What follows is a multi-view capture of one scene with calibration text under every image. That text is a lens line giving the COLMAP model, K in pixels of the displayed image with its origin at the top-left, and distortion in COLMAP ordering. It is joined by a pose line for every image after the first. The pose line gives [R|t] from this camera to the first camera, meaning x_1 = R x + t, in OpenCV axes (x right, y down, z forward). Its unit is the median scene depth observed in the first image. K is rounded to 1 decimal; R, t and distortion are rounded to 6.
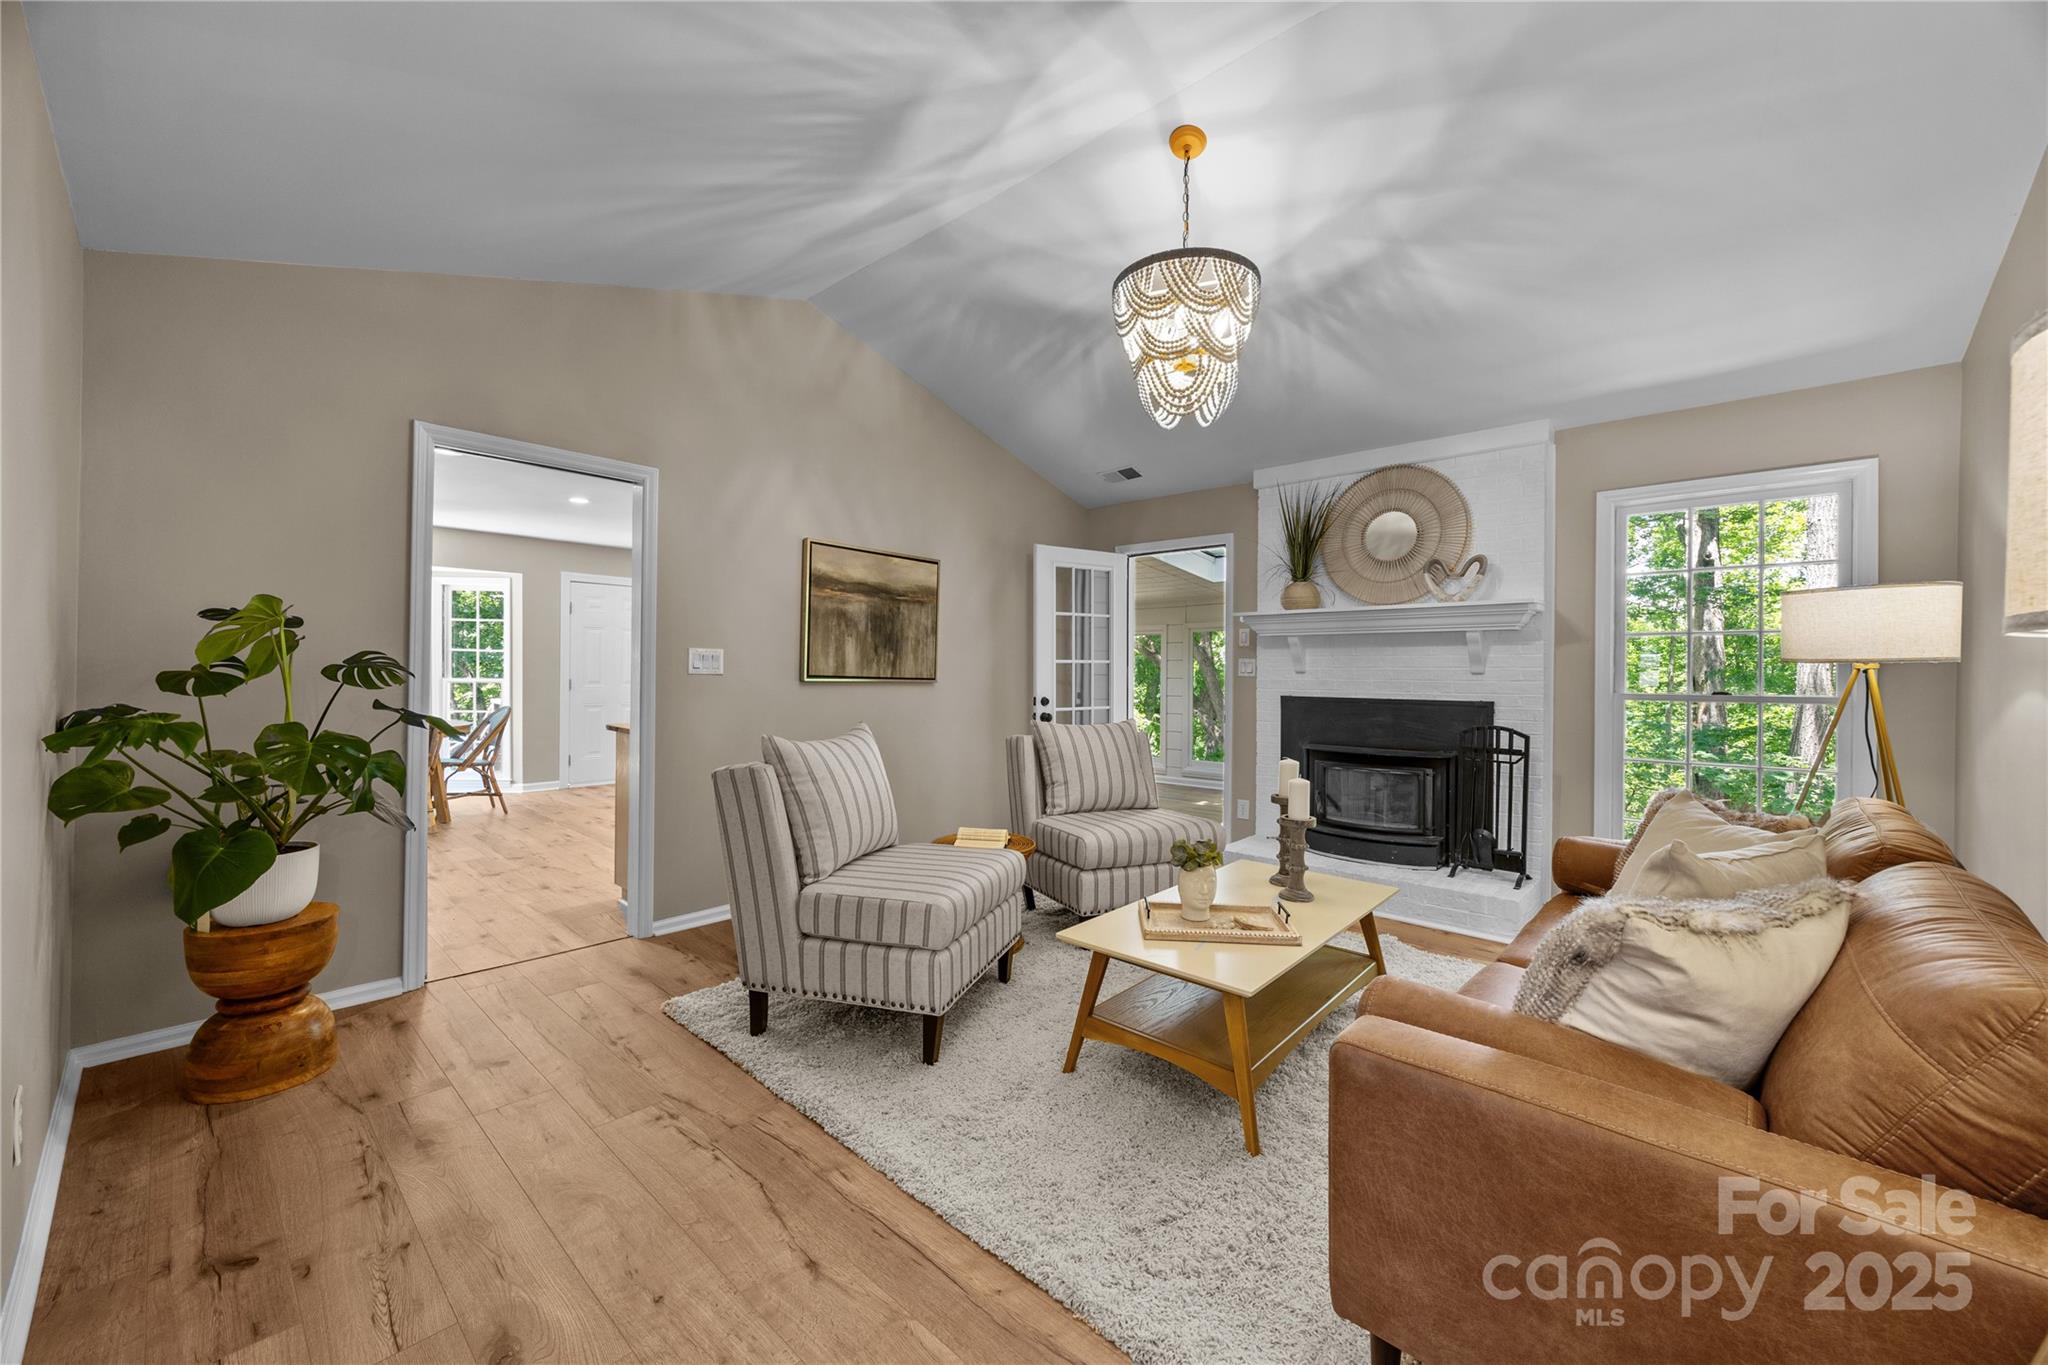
lens RADIAL K [[786.2, 0, 1024.0], [0, 786.2, 682.5], [0, 0, 1]] dist [-0.002814, -0.000222]
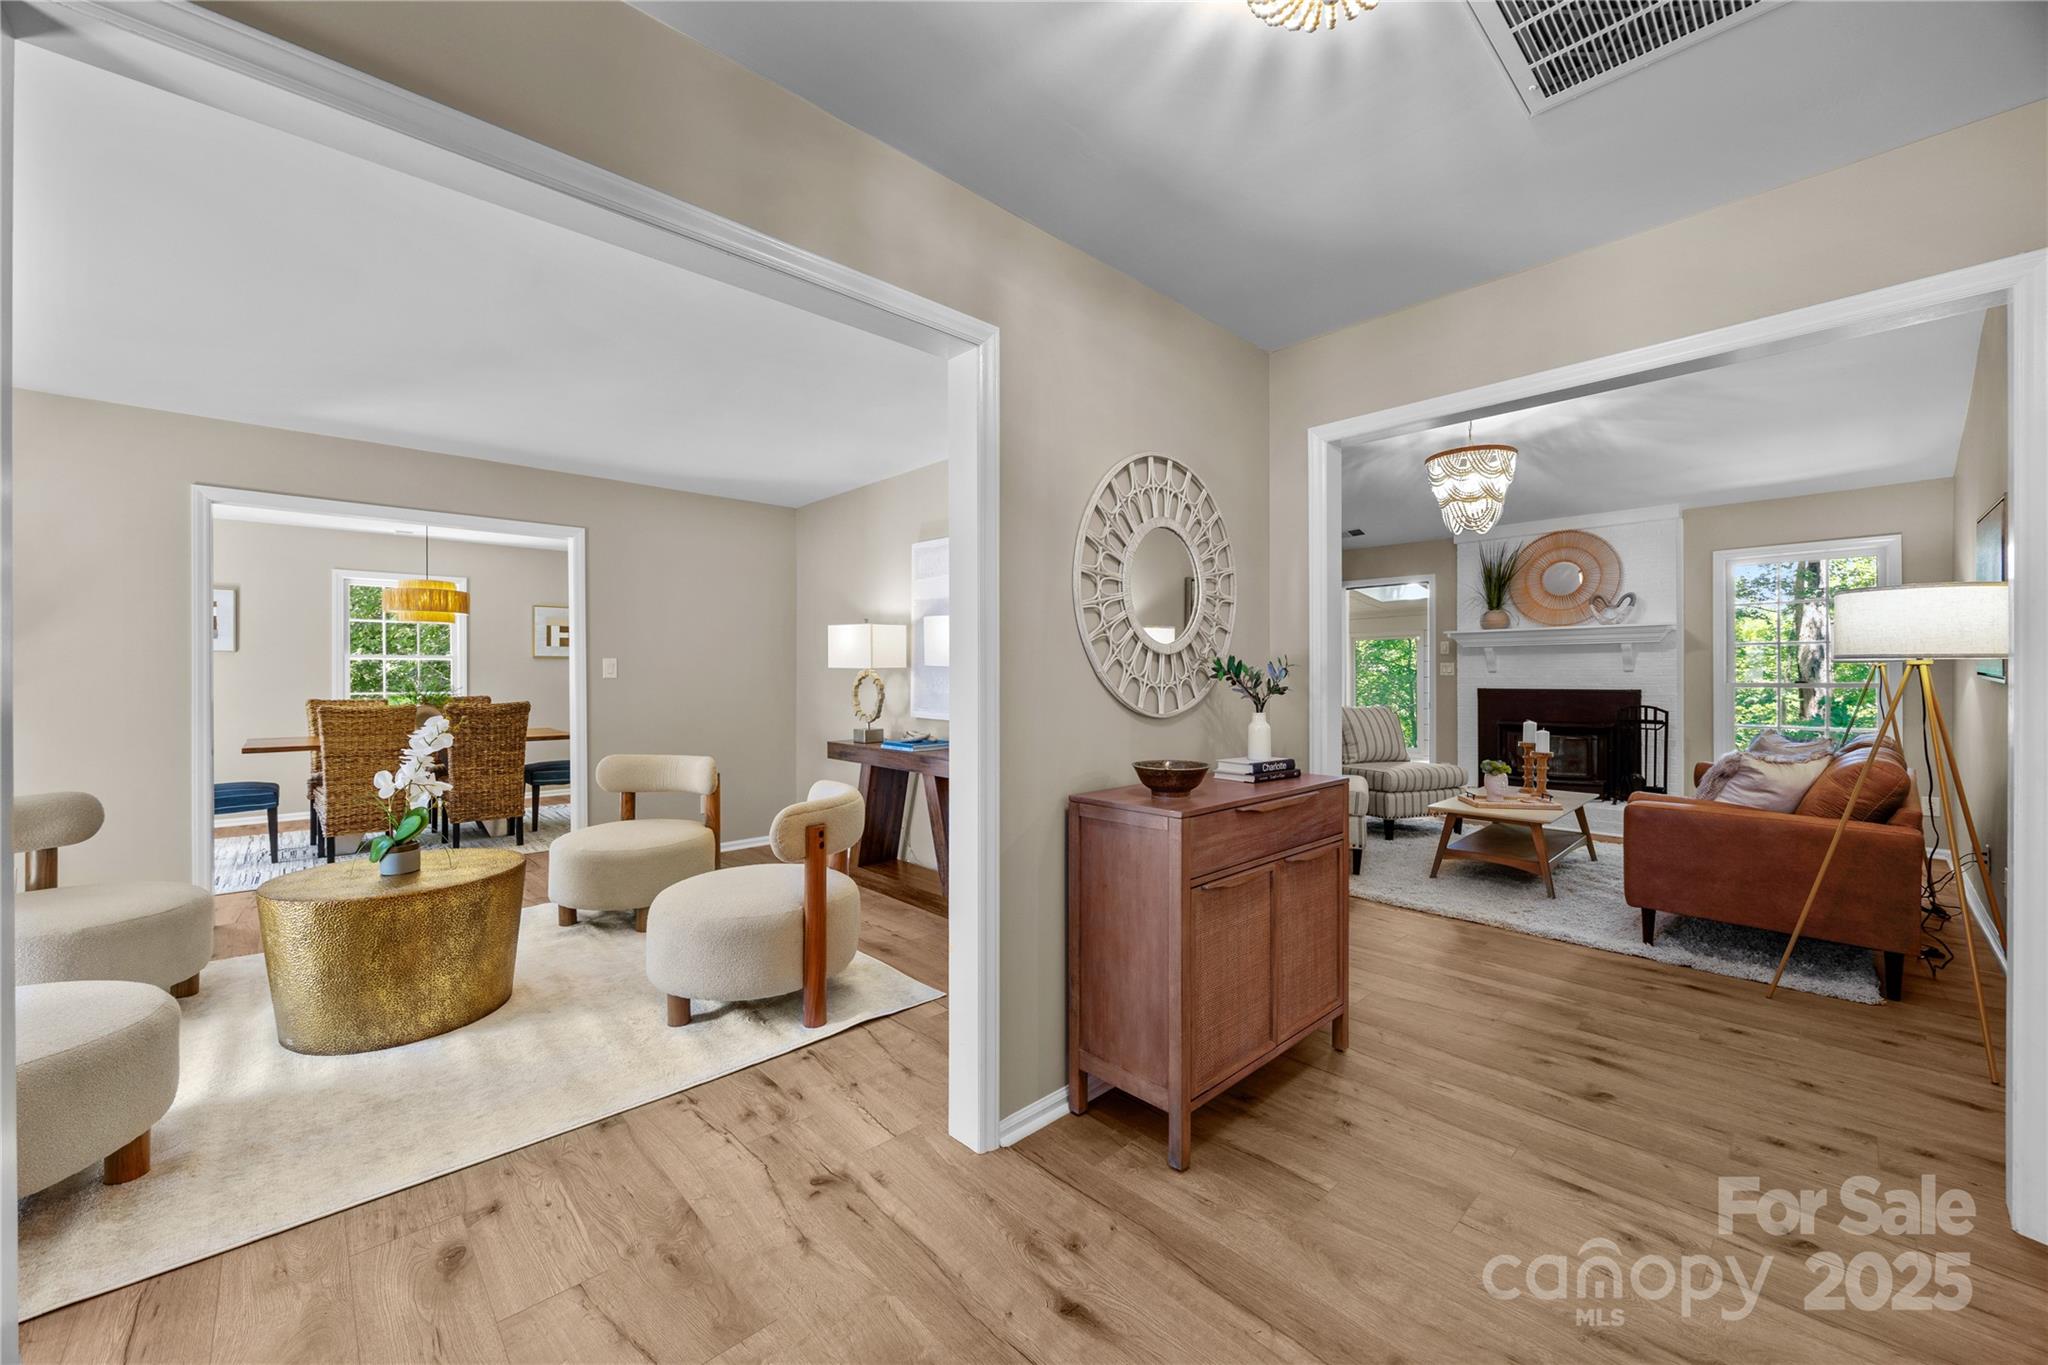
lens RADIAL K [[777.3, 0, 1024.0], [0, 777.3, 682.5], [0, 0, 1]] dist [-0.003742, -0.000071]
pose [[0.996408, -0.010430, -0.084040, -0.463477], [0.009916, 0.999930, -0.006523, 0.008667], [0.084102, 0.005666, 0.996441, -0.590839]]
